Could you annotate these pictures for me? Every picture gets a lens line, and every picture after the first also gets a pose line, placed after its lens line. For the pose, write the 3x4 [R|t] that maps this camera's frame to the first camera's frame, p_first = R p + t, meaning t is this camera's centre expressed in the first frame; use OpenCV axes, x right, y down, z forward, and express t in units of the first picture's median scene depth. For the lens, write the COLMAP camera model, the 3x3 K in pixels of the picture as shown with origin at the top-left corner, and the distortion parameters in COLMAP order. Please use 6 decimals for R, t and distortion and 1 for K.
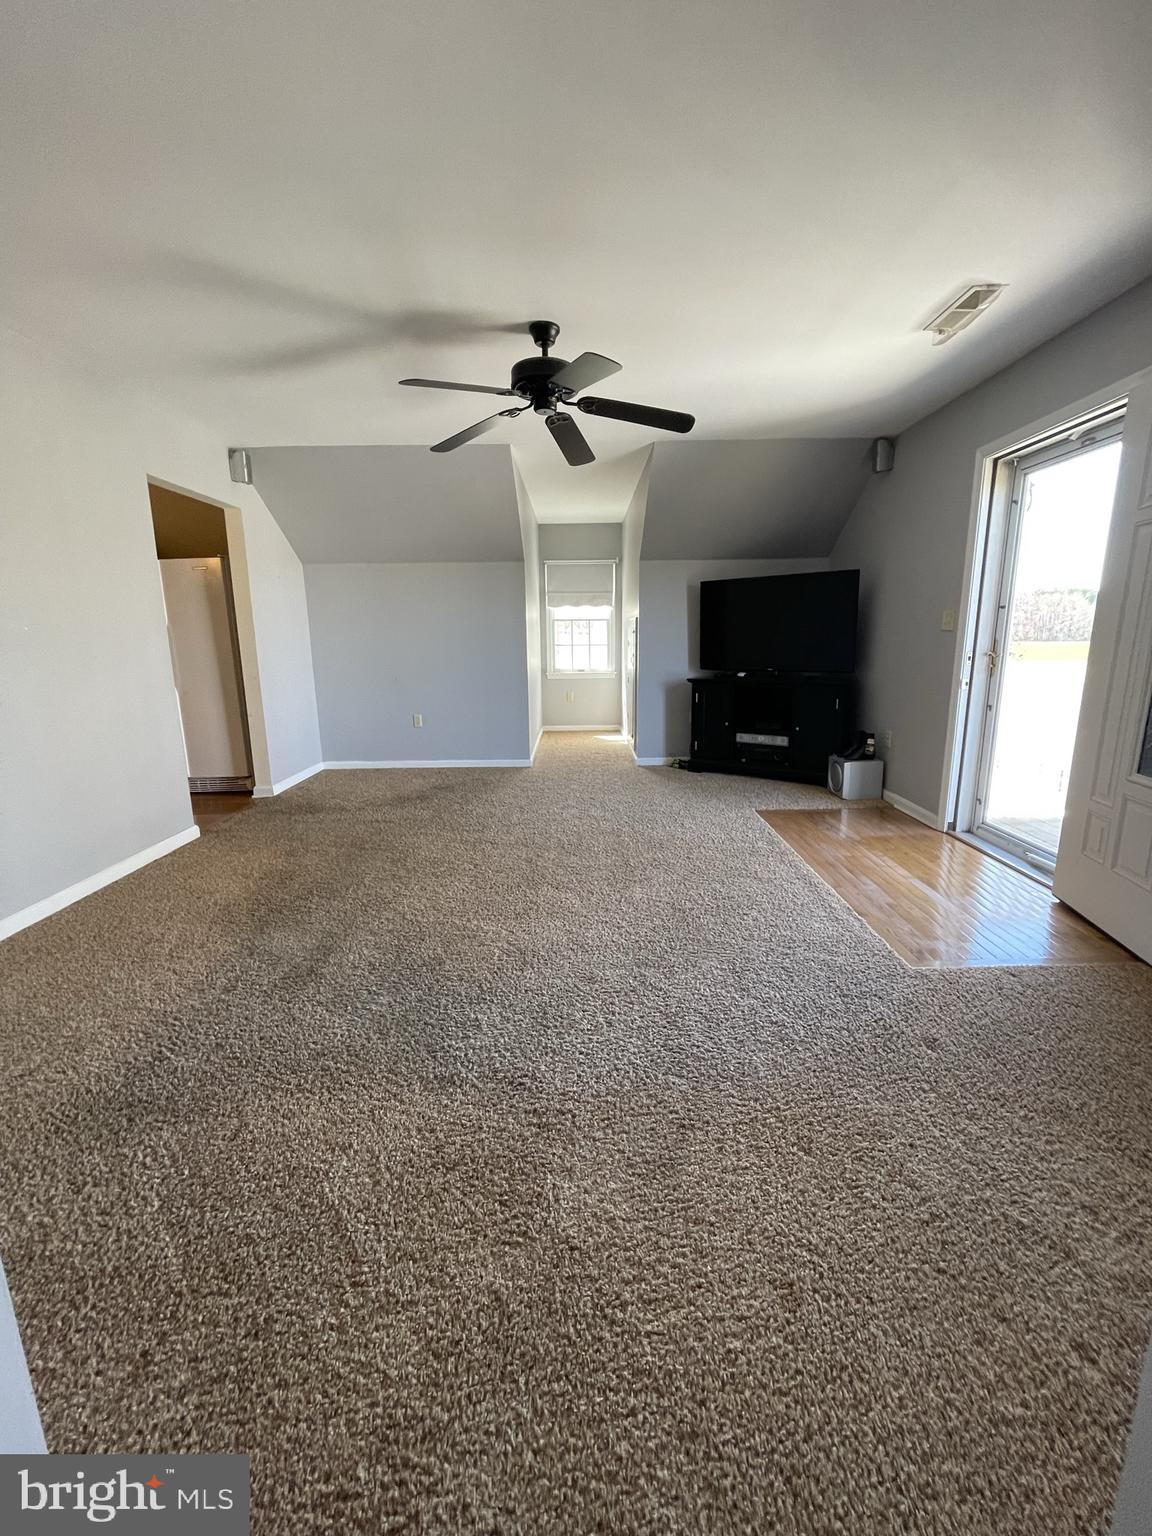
lens RADIAL K [[622.7, 0, 577.8], [0, 622.7, 760.7], [0, 0, 1]] dist [0.002216, 0.000642]
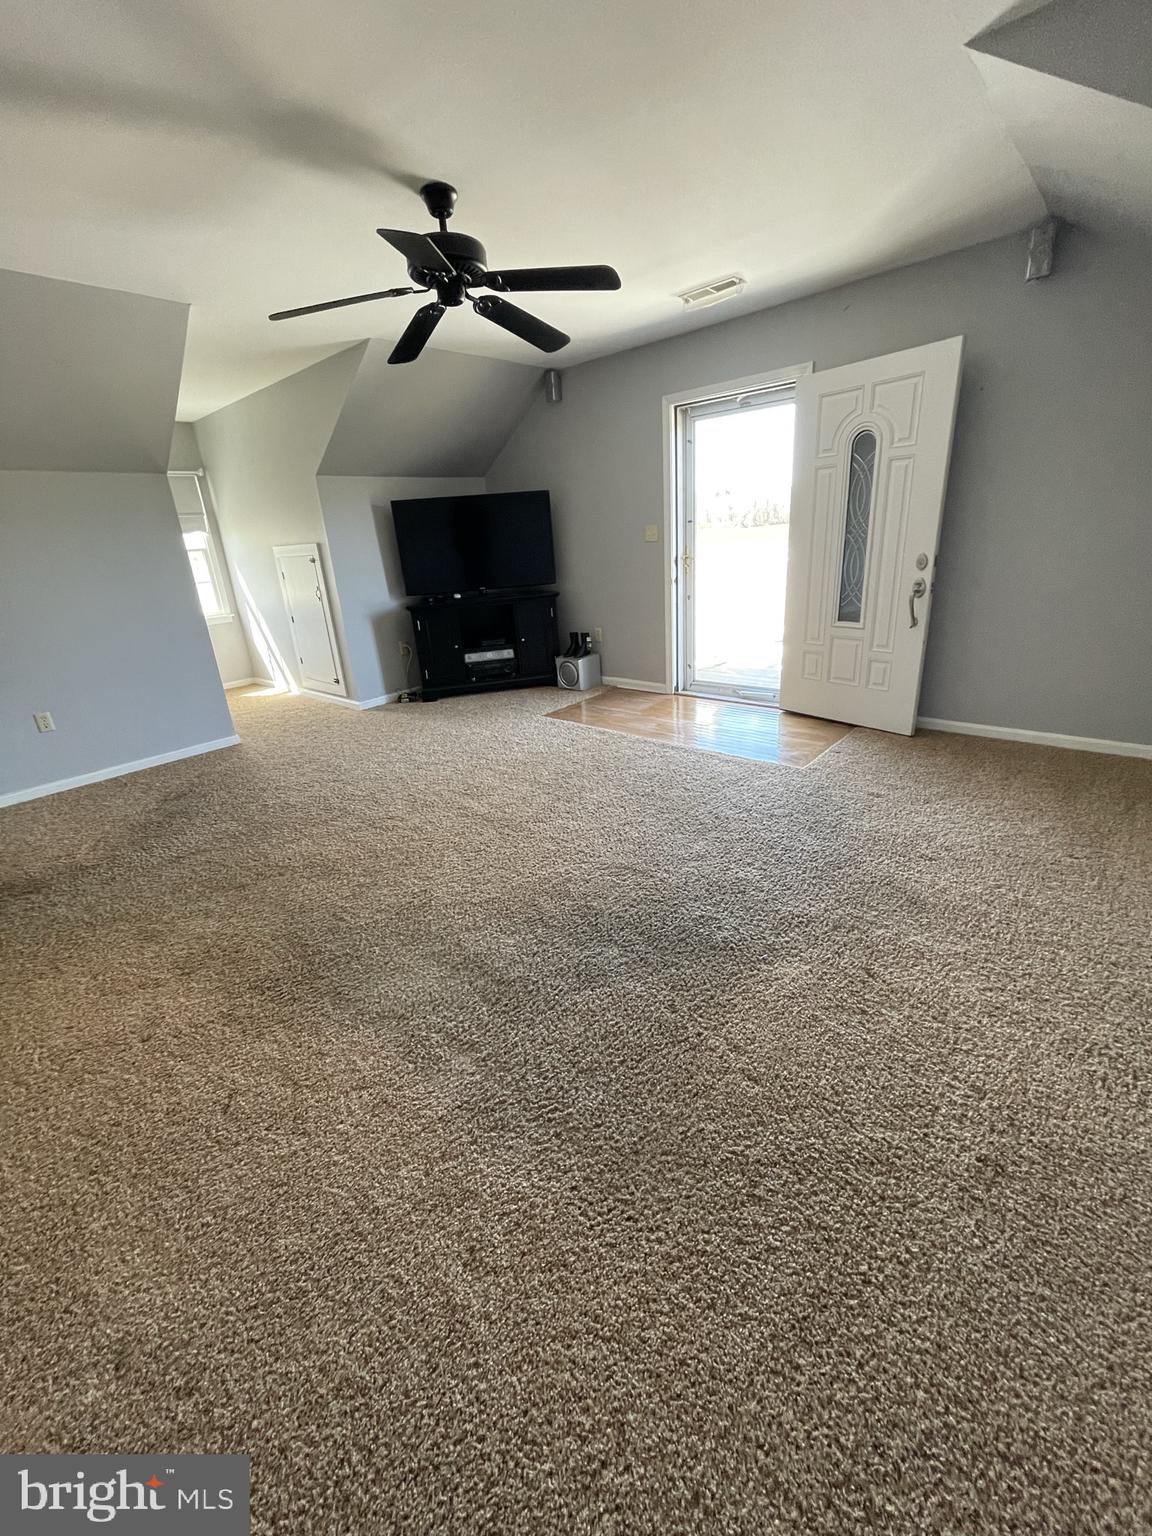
lens RADIAL K [[622.7, 0, 575.5], [0, 622.7, 766.0], [0, 0, 1]] dist [0.002216, 0.000642]
pose [[0.663523, -0.295708, 0.687236, -0.542807], [0.203882, 0.955276, 0.214195, -0.071301], [-0.719840, -0.002008, 0.694138, 0.205703]]
